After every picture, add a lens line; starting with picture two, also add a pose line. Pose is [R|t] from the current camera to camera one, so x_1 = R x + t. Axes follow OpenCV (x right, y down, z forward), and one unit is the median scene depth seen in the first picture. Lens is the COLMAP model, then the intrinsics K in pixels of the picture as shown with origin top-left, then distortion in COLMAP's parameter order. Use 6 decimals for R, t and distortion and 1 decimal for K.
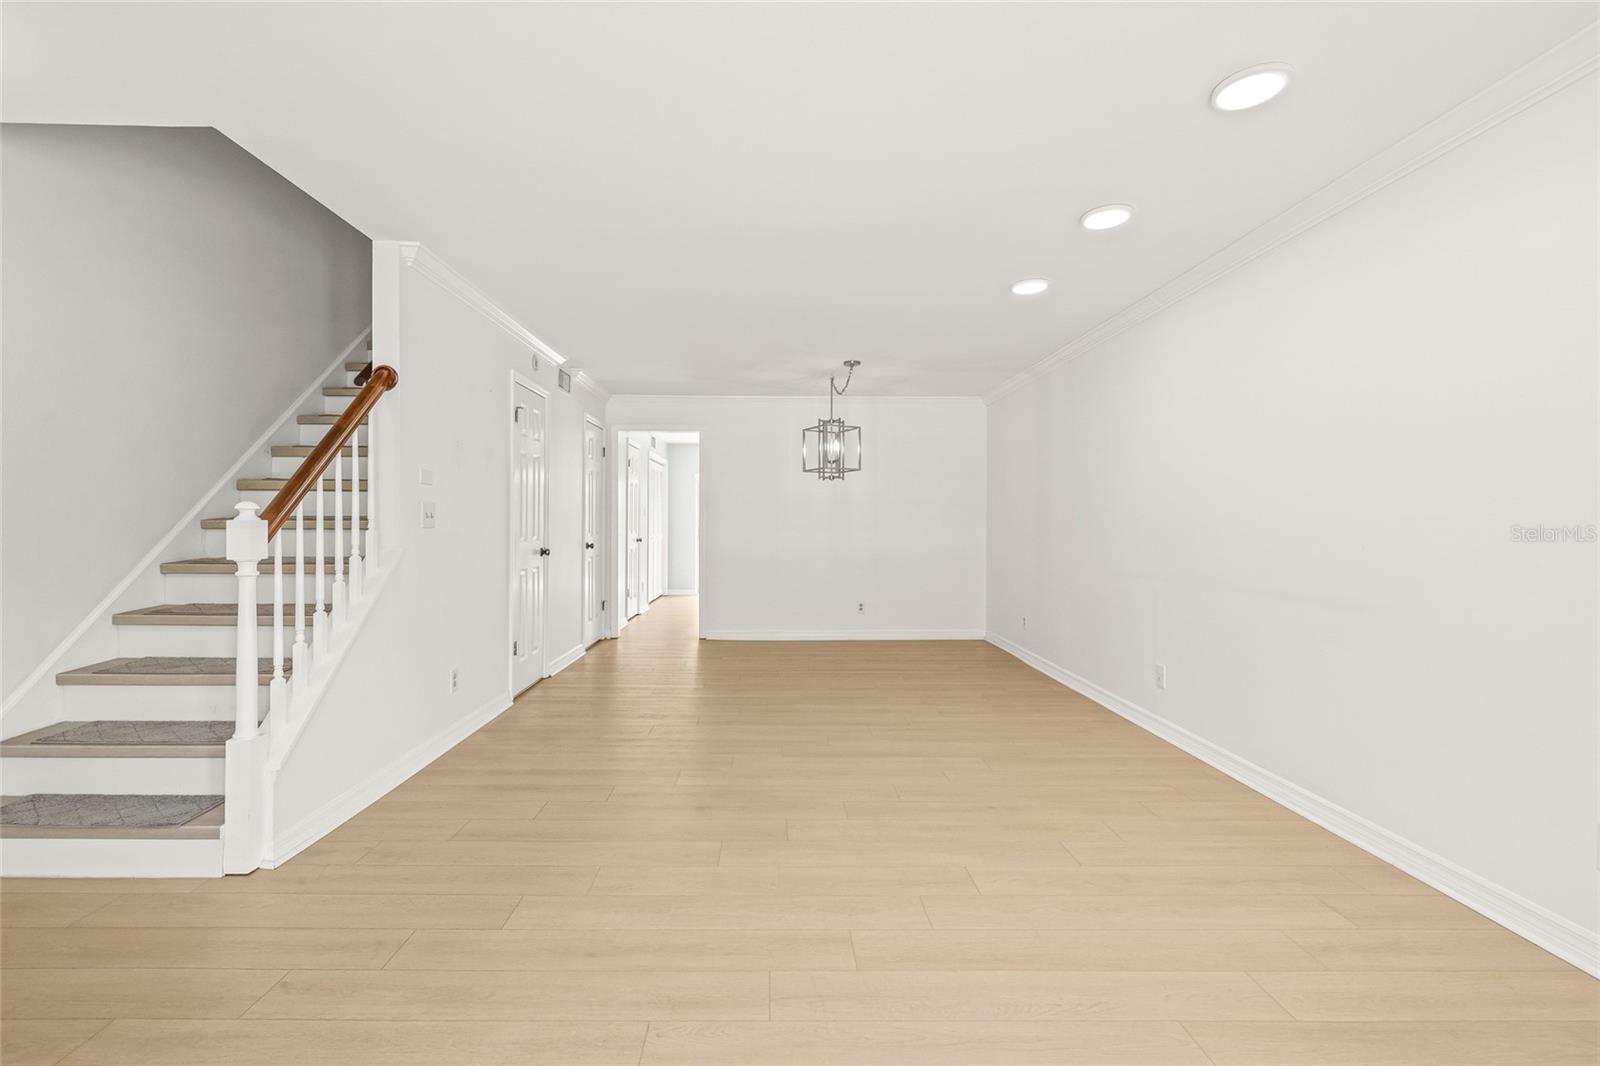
lens RADIAL K [[688.3, 0, 771.9], [0, 688.3, 523.1], [0, 0, 1]] dist [-0.000193, 0.000086]
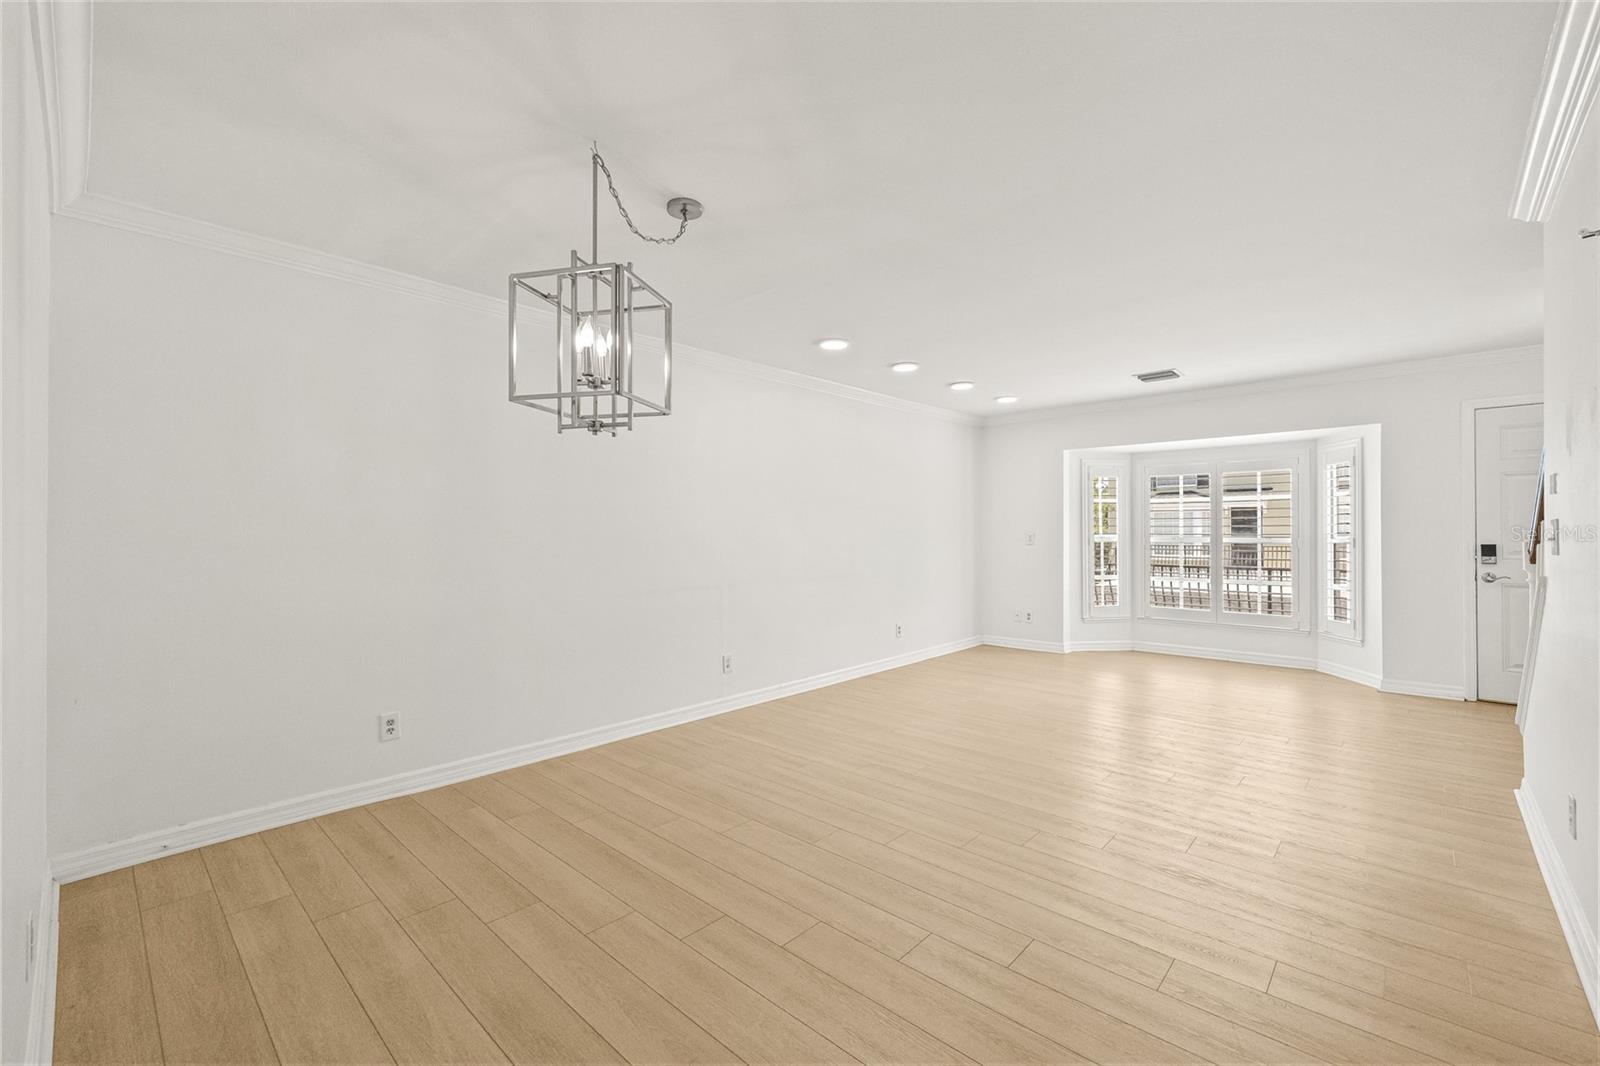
lens RADIAL K [[668.8, 0, 799.1], [0, 668.8, 529.5], [0, 0, 1]] dist [0.000502, -0.000027]
pose [[-0.735354, 0.002732, 0.677678, -0.345694], [-0.000001, 0.999992, -0.004032, -0.014115], [-0.677683, -0.002965, -0.735348, 1.786100]]
